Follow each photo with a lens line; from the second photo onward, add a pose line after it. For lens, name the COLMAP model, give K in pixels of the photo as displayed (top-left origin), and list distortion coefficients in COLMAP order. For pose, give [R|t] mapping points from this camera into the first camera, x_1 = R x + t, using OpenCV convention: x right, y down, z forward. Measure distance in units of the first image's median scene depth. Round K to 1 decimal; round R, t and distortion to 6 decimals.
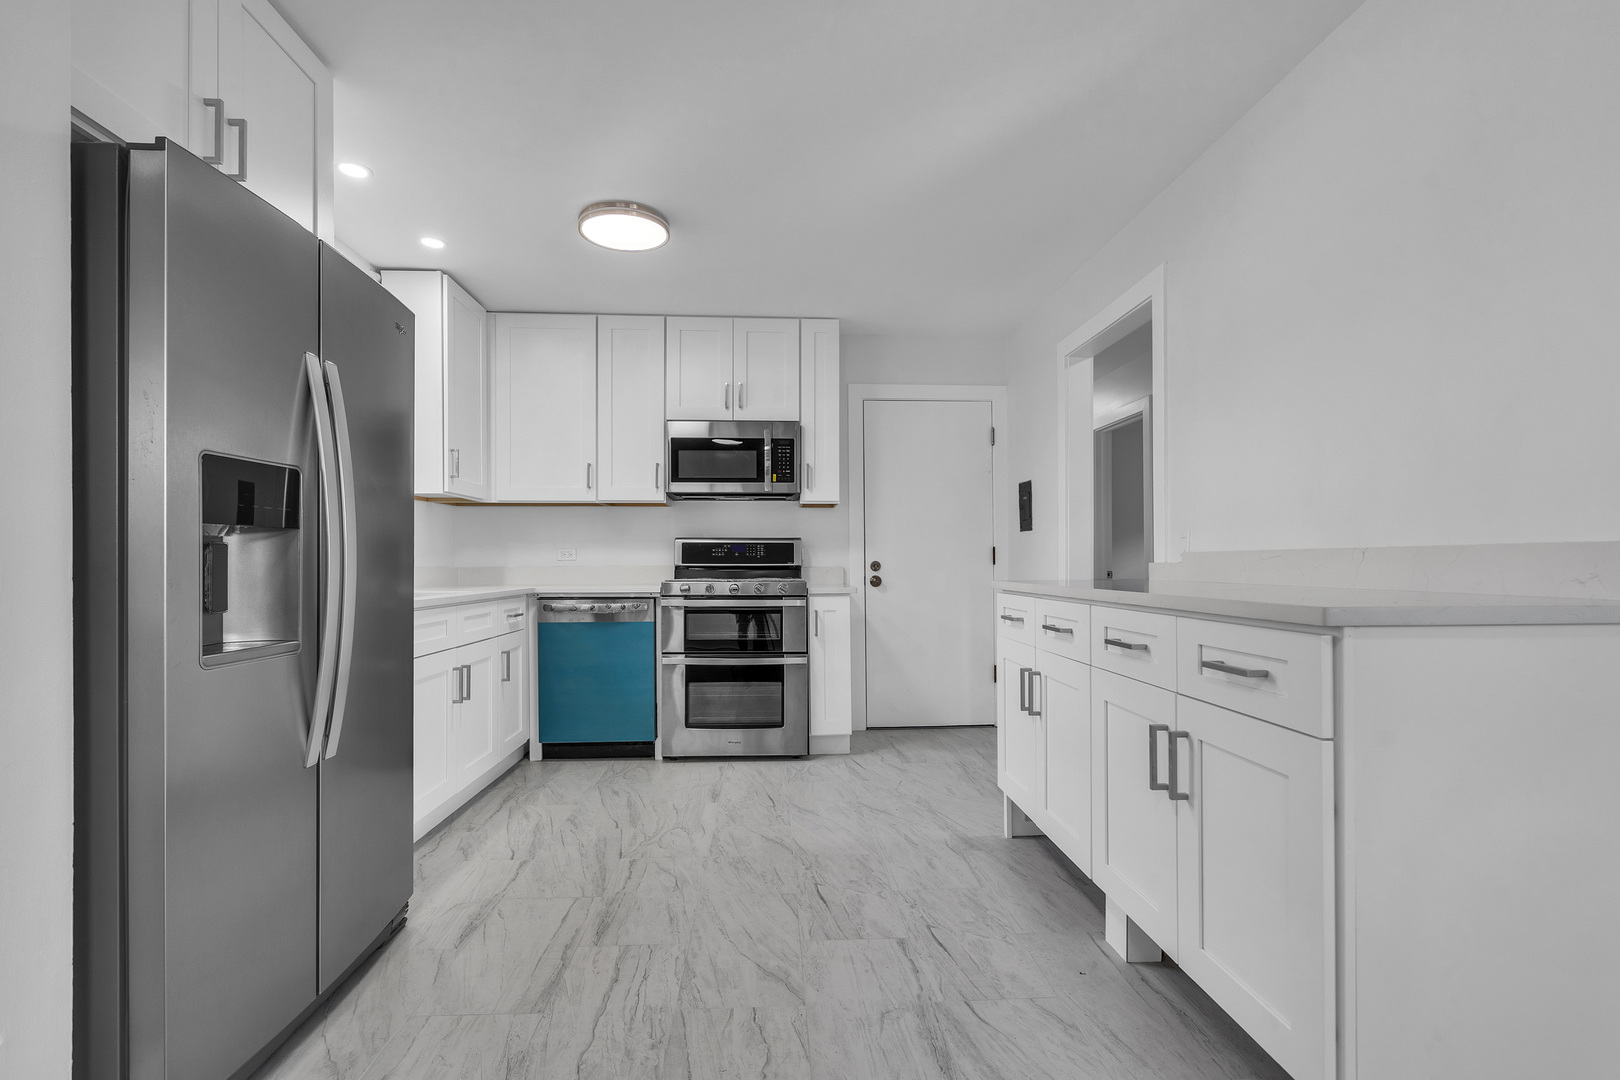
lens RADIAL K [[745.0, 0, 800.0], [0, 745.0, 542.0], [0, 0, 1]] dist [0.001990, 0.000365]
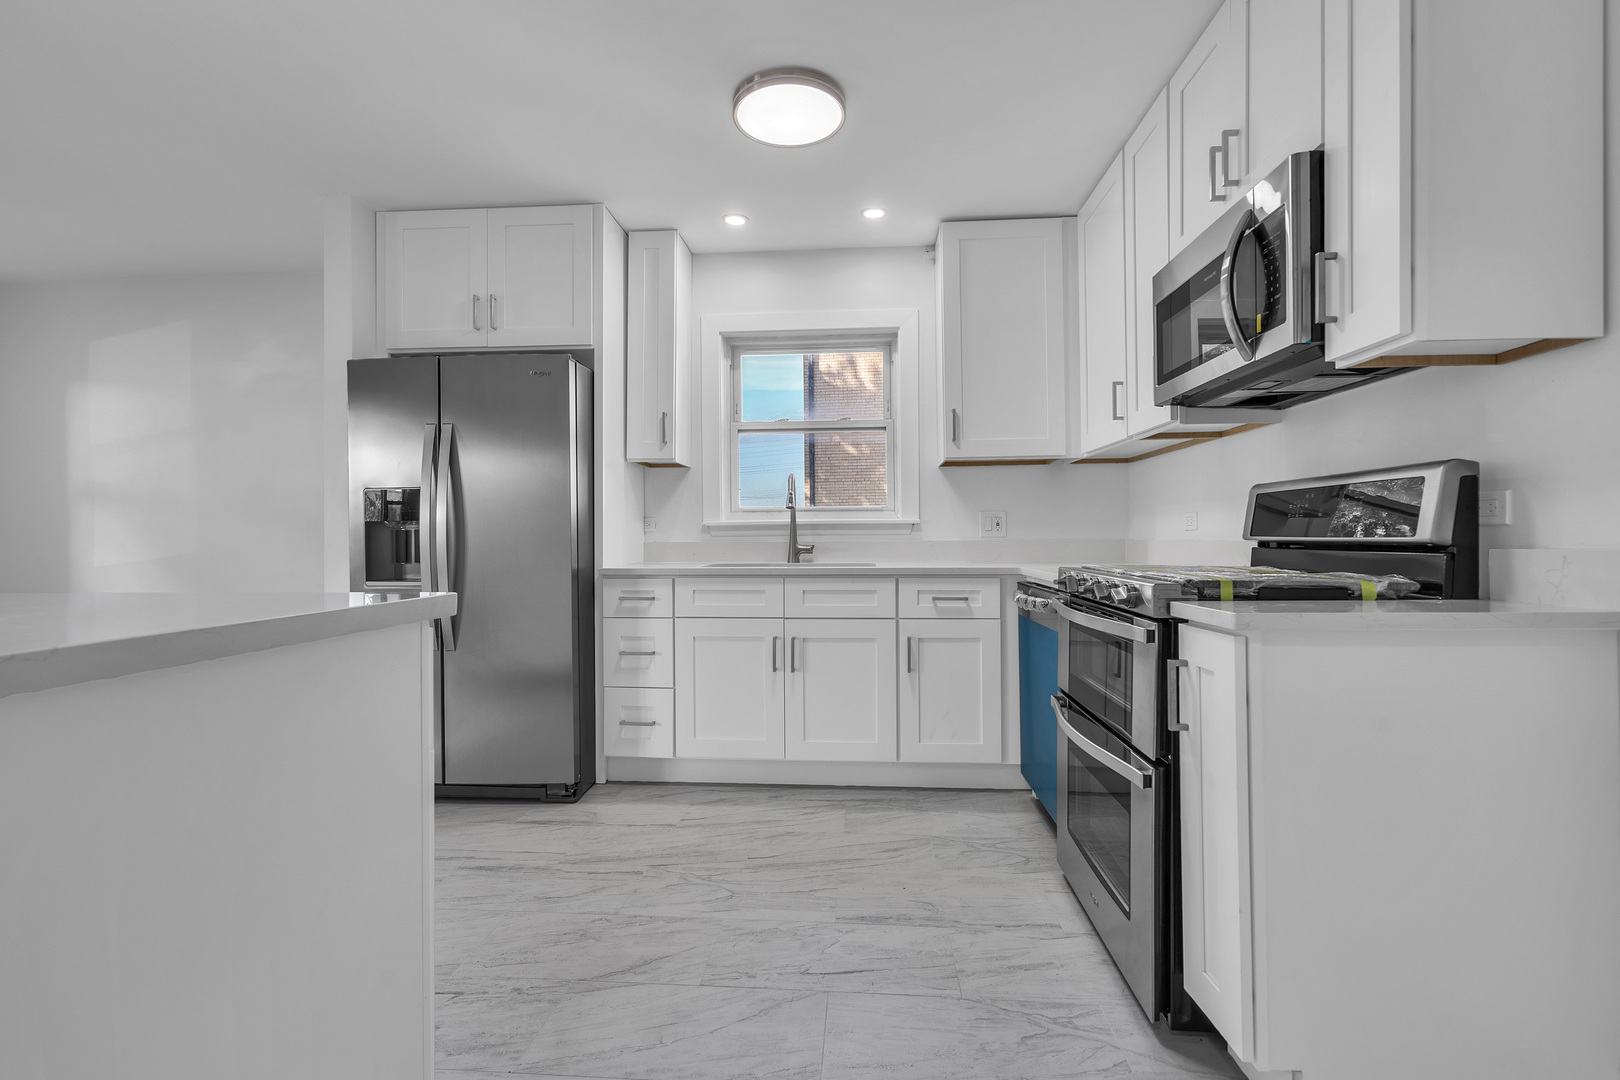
lens RADIAL K [[745.0, 0, 808.4], [0, 745.0, 538.2], [0, 0, 1]] dist [0.001990, 0.000365]
pose [[-0.122075, 0.002856, -0.992517, 0.473832], [0.035404, 0.999372, -0.001479, 0.029472], [0.991889, -0.035319, -0.122099, 0.995672]]
